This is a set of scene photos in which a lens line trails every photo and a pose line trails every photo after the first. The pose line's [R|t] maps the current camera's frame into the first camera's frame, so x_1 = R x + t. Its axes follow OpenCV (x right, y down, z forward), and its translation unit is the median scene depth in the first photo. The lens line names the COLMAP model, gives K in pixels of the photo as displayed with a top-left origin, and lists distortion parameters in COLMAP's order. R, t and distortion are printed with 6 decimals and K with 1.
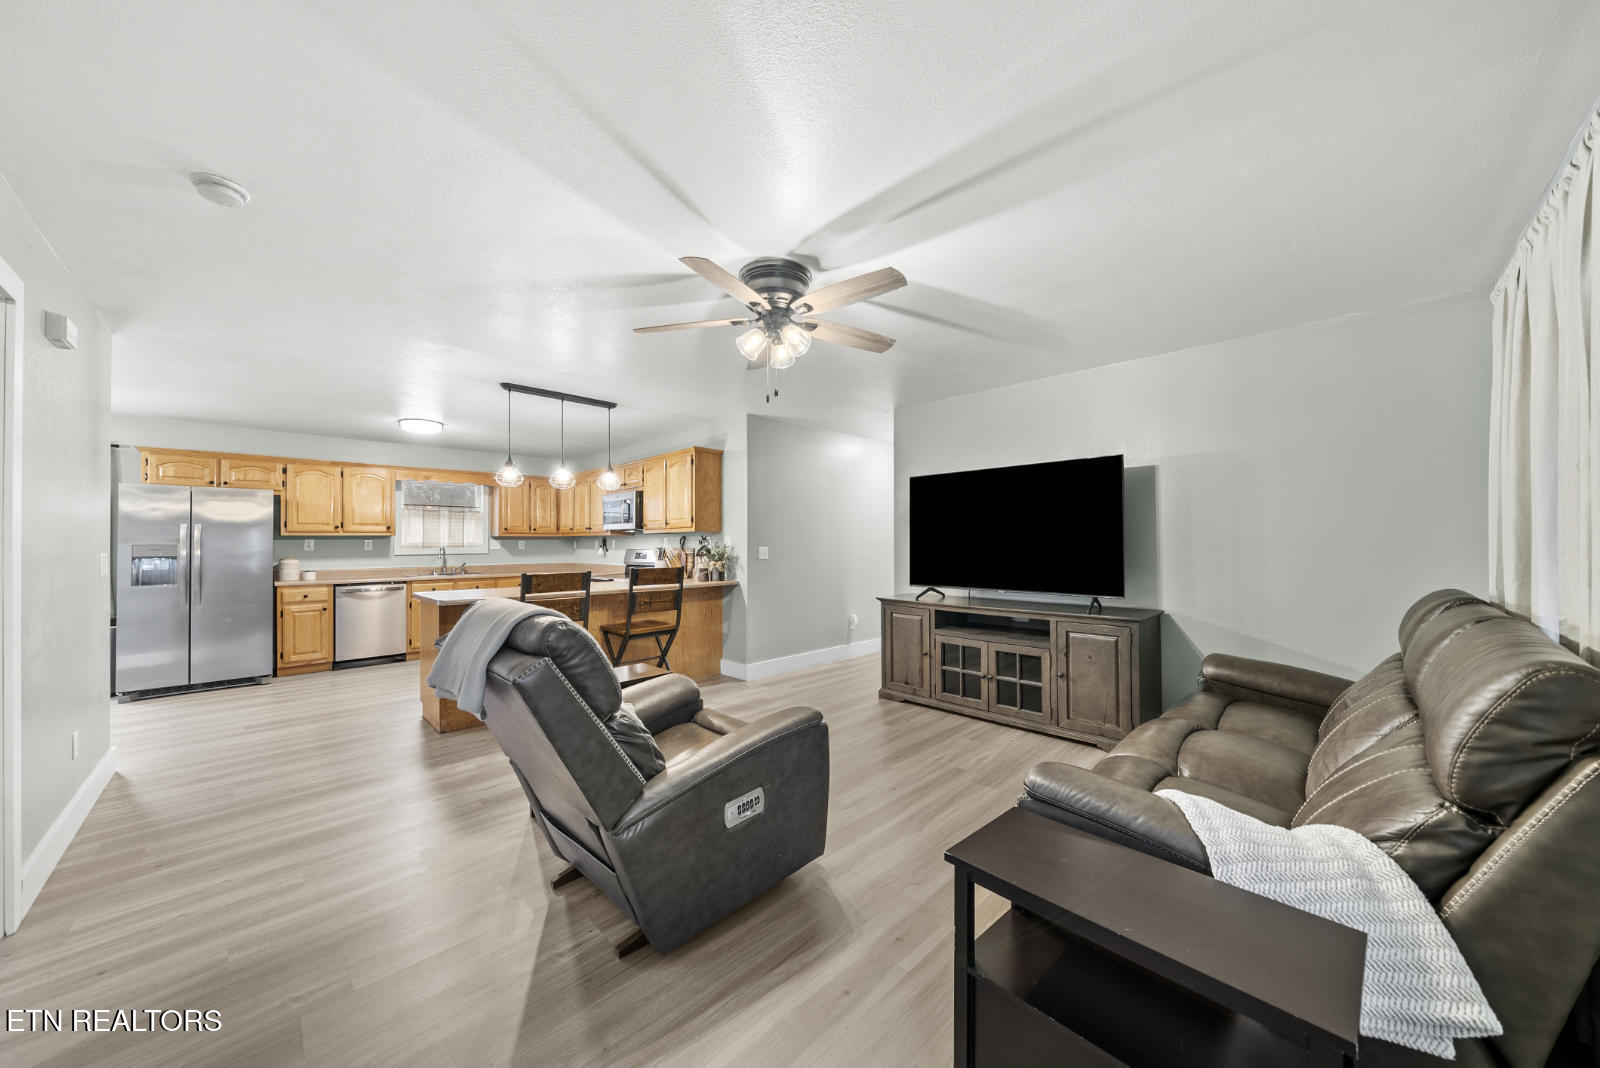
lens RADIAL K [[555.2, 0, 799.2], [0, 555.2, 526.7], [0, 0, 1]] dist [-0.000588, 0.000092]
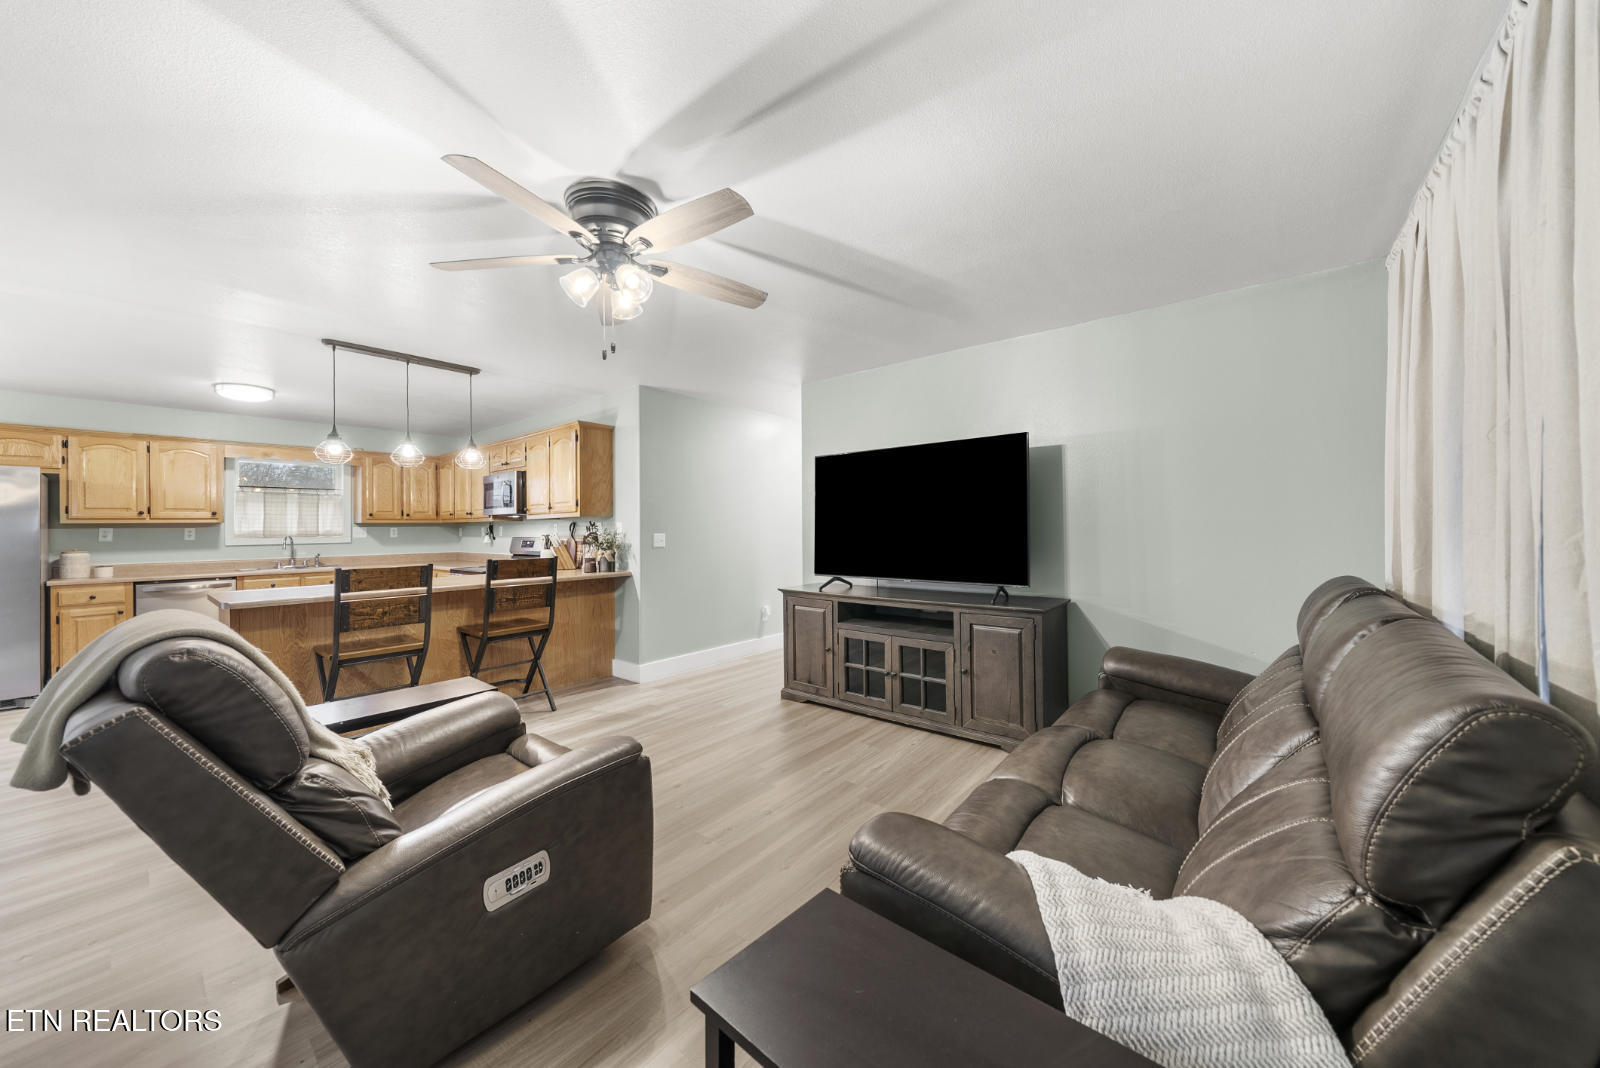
lens RADIAL K [[563.6, 0, 801.4], [0, 563.6, 513.9], [0, 0, 1]] dist [-0.000352, -0.000382]
pose [[0.994629, -0.003108, 0.103456, 0.137741], [0.002648, 0.999986, 0.004585, 0.001800], [-0.103468, -0.004287, 0.994623, 0.129161]]
